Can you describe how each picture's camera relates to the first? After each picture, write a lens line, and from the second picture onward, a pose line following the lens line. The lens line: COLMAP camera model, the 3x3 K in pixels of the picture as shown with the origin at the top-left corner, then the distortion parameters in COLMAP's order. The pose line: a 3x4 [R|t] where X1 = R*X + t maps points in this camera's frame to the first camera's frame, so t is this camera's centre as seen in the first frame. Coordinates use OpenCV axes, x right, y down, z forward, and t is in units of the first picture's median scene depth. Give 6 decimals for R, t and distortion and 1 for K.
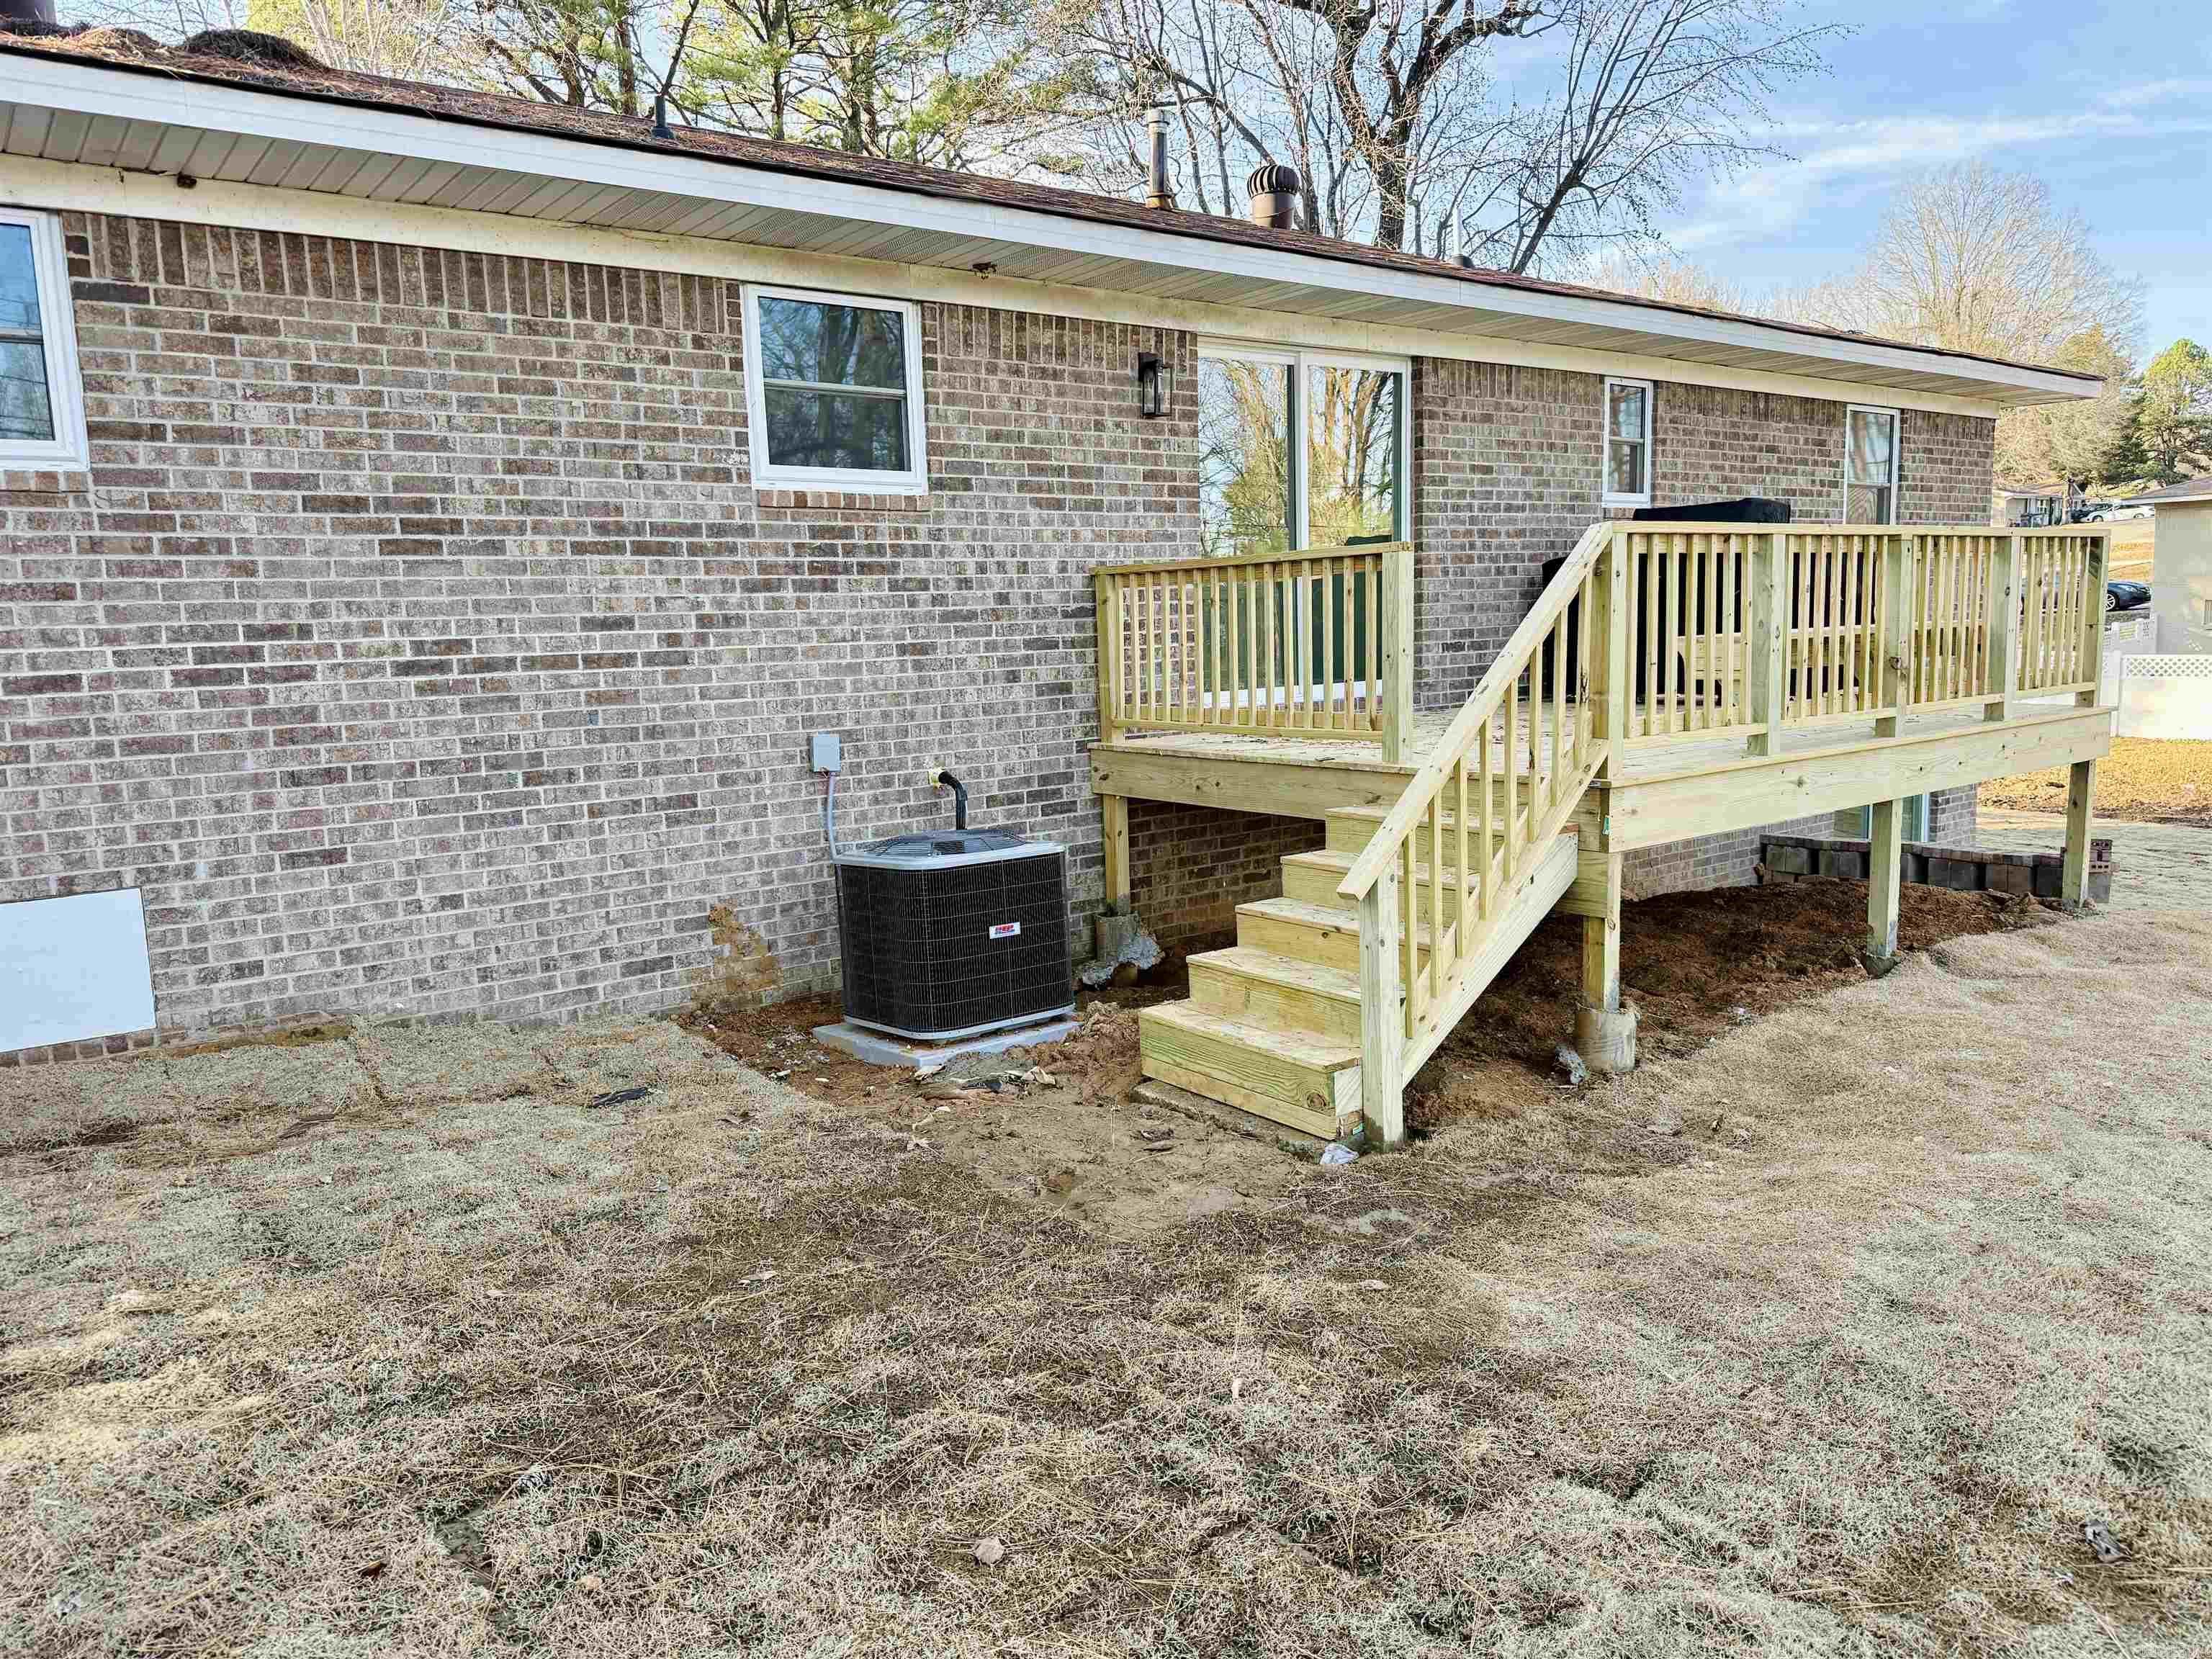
lens RADIAL K [[1536.6, 0, 1105.0], [0, 1536.6, 843.9], [0, 0, 1]] dist [0.123376, -0.194040]
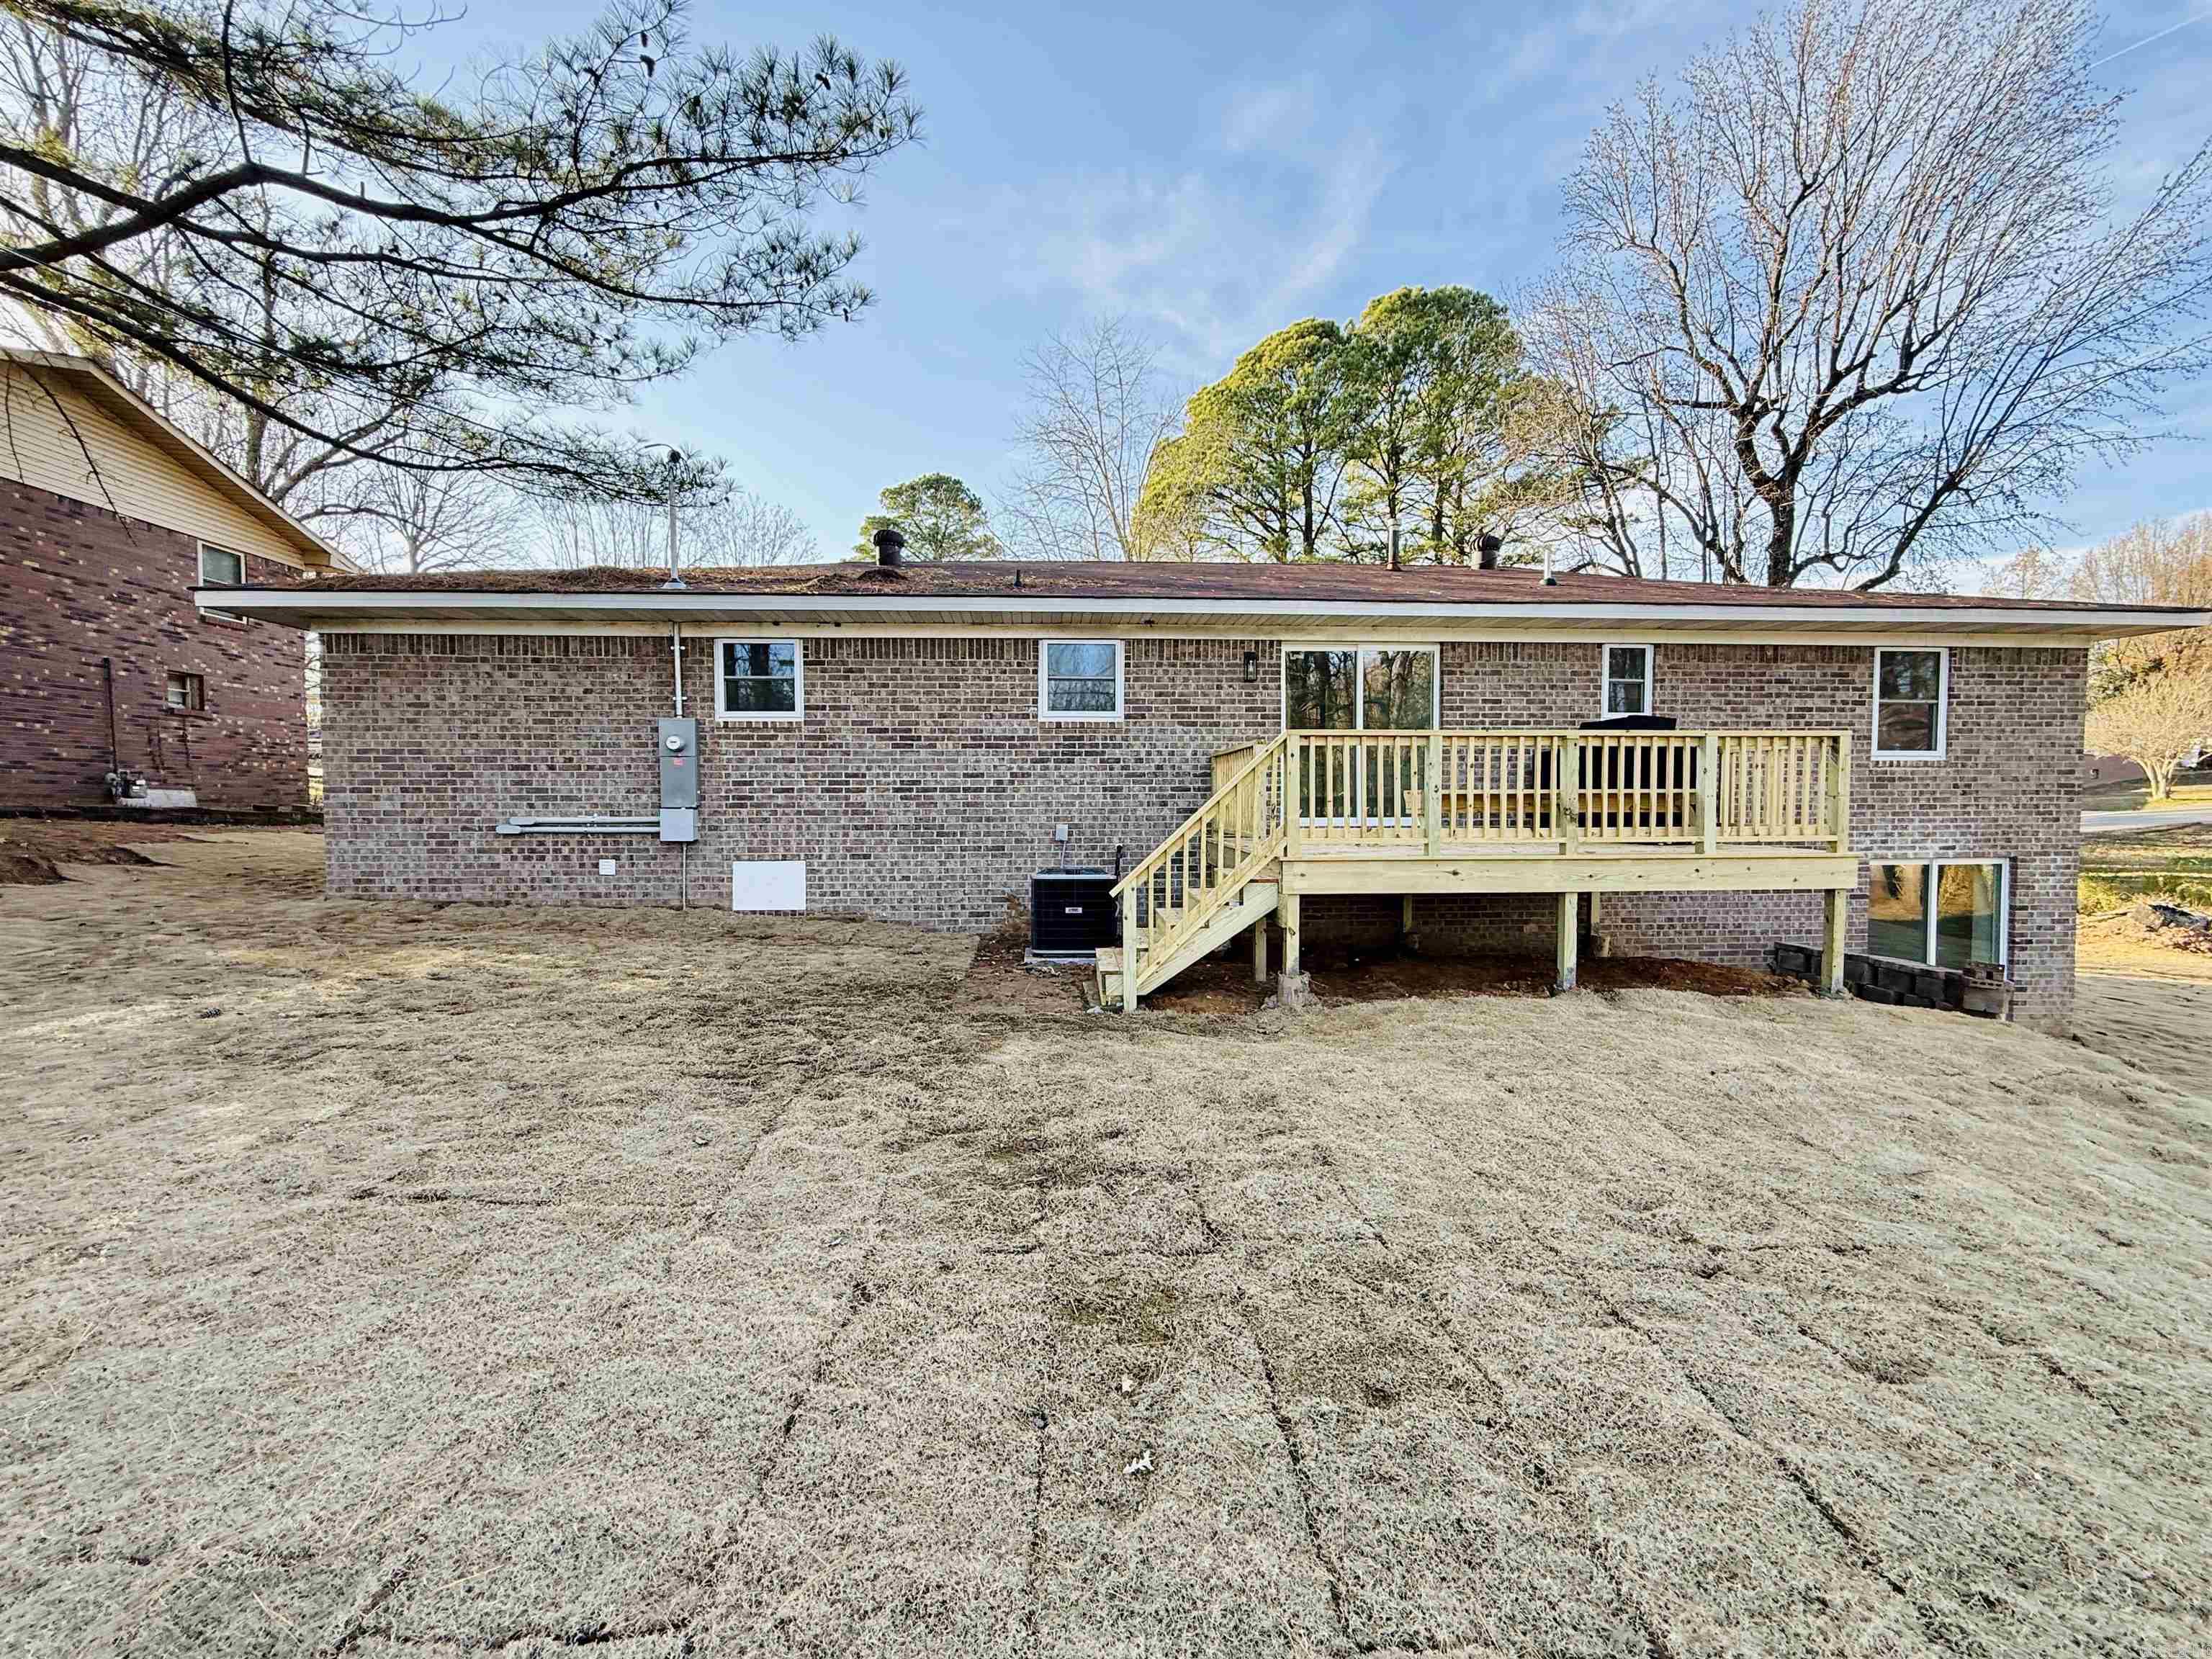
lens RADIAL K [[875.0, 0, 1095.6], [0, 875.0, 828.5], [0, 0, 1]] dist [-0.001183, -0.000005]
pose [[0.830706, 0.049331, -0.554522, 0.625424], [-0.103566, 0.992372, -0.066866, 0.018219], [0.546994, 0.112976, 0.829478, -0.057455]]
